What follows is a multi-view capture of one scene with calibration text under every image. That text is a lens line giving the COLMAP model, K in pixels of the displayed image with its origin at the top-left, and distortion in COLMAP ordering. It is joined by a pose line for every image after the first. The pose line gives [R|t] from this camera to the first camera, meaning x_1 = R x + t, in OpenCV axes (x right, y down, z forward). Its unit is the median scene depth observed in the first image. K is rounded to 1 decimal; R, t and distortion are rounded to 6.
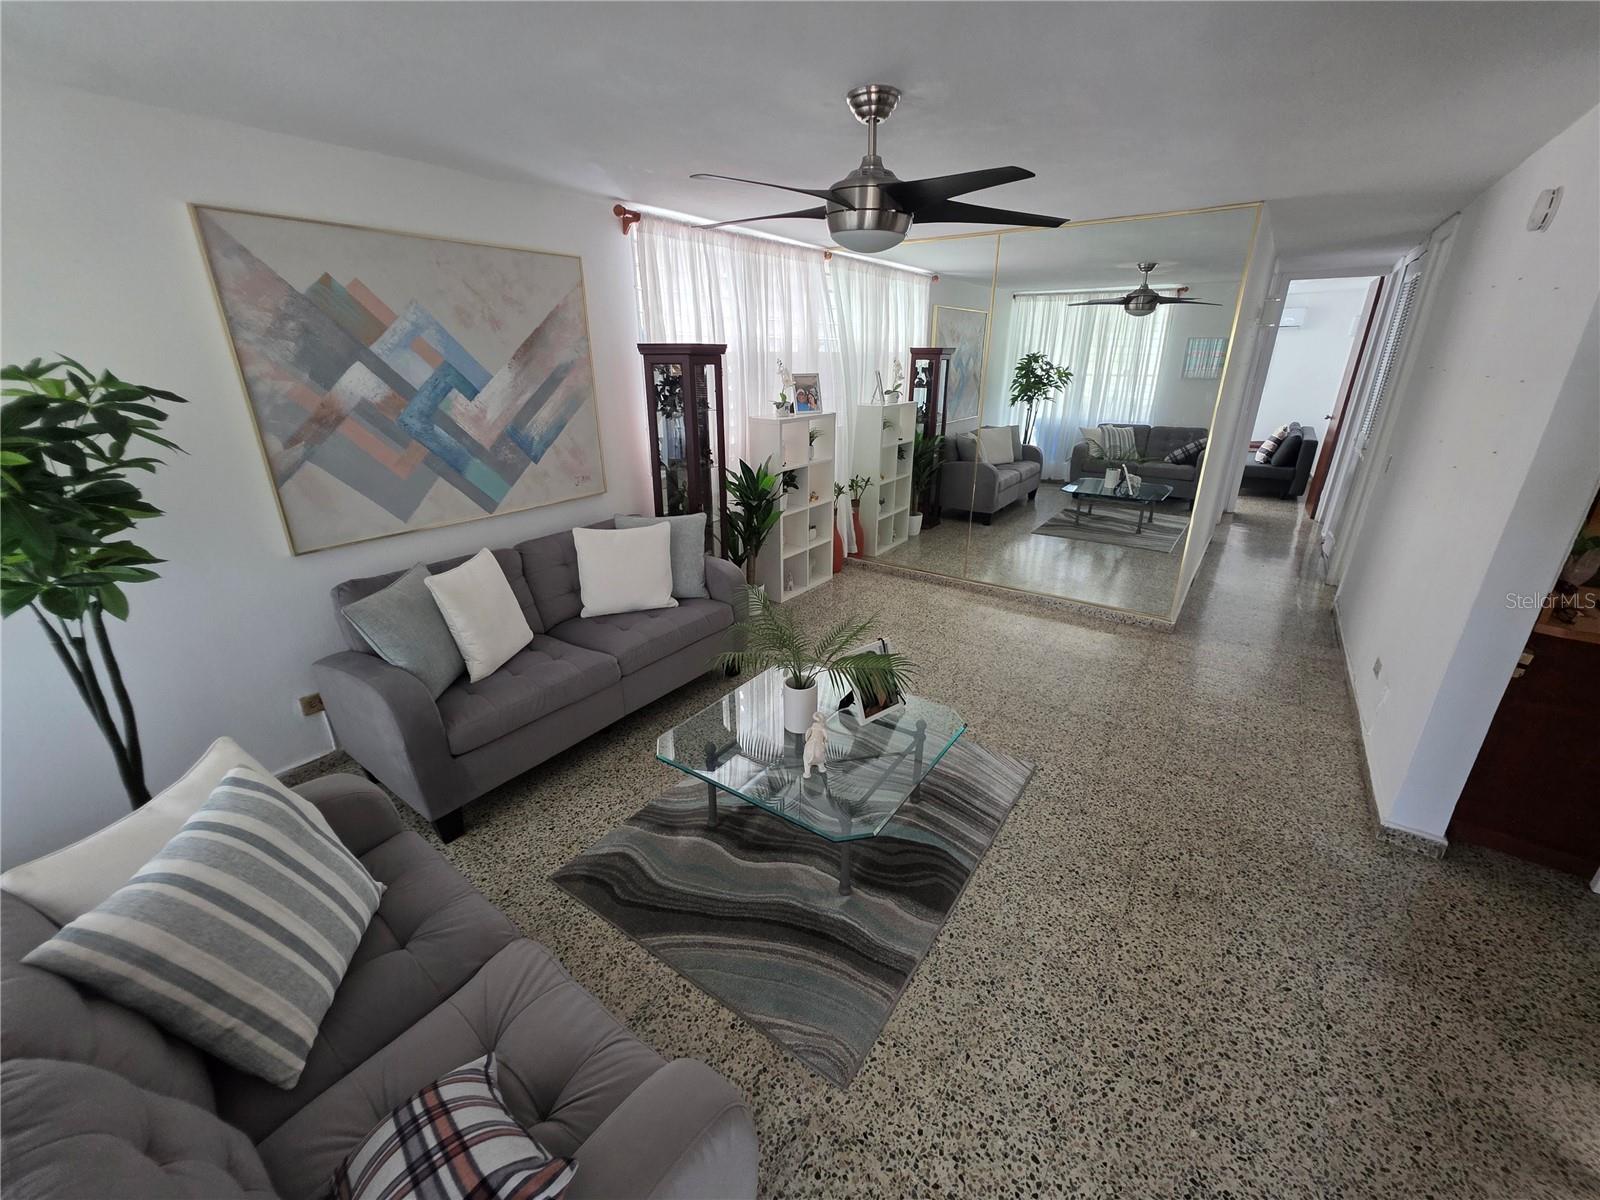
lens RADIAL K [[640.8, 0, 796.7], [0, 640.8, 597.3], [0, 0, 1]] dist [0.001048, 0.000432]
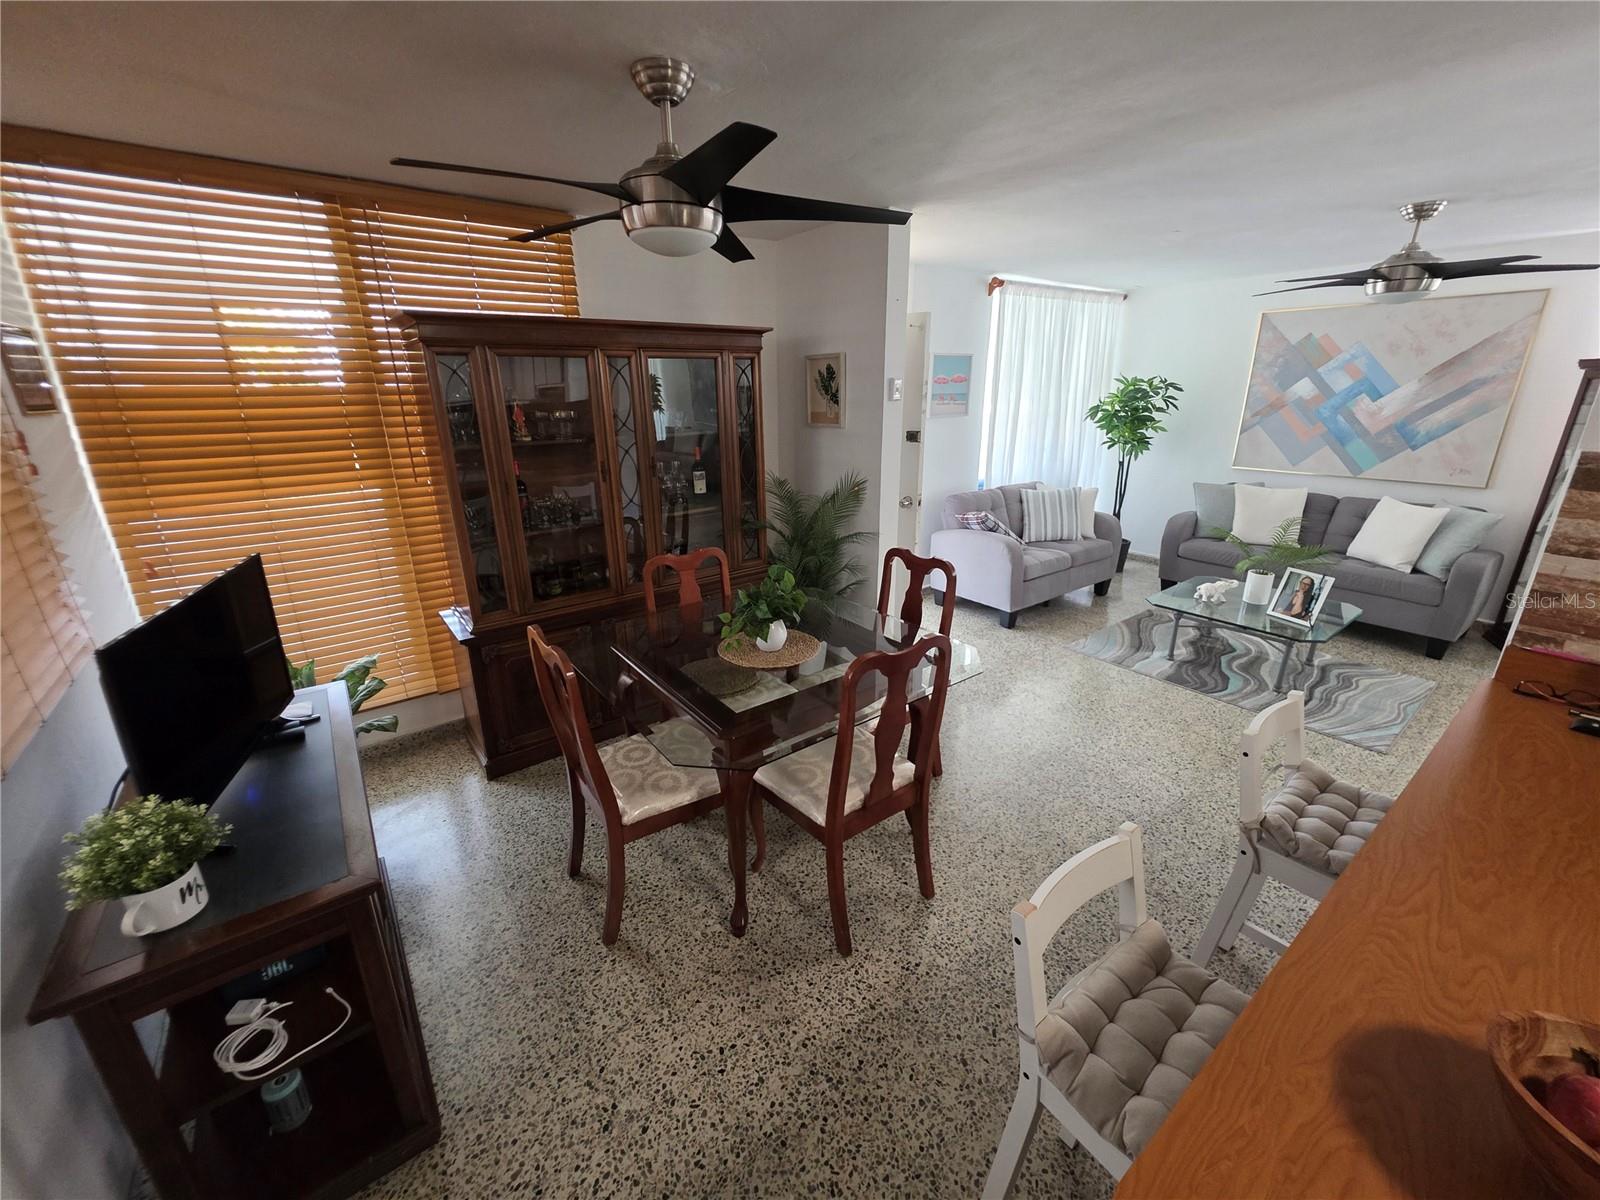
lens RADIAL K [[640.8, 0, 798.3], [0, 640.8, 596.1], [0, 0, 1]] dist [0.001048, 0.000432]
pose [[-0.288082, 0.305201, -0.907668, 1.441995], [-0.334113, 0.856252, 0.393956, -0.048246], [0.897428, 0.416756, -0.144699, 0.163503]]
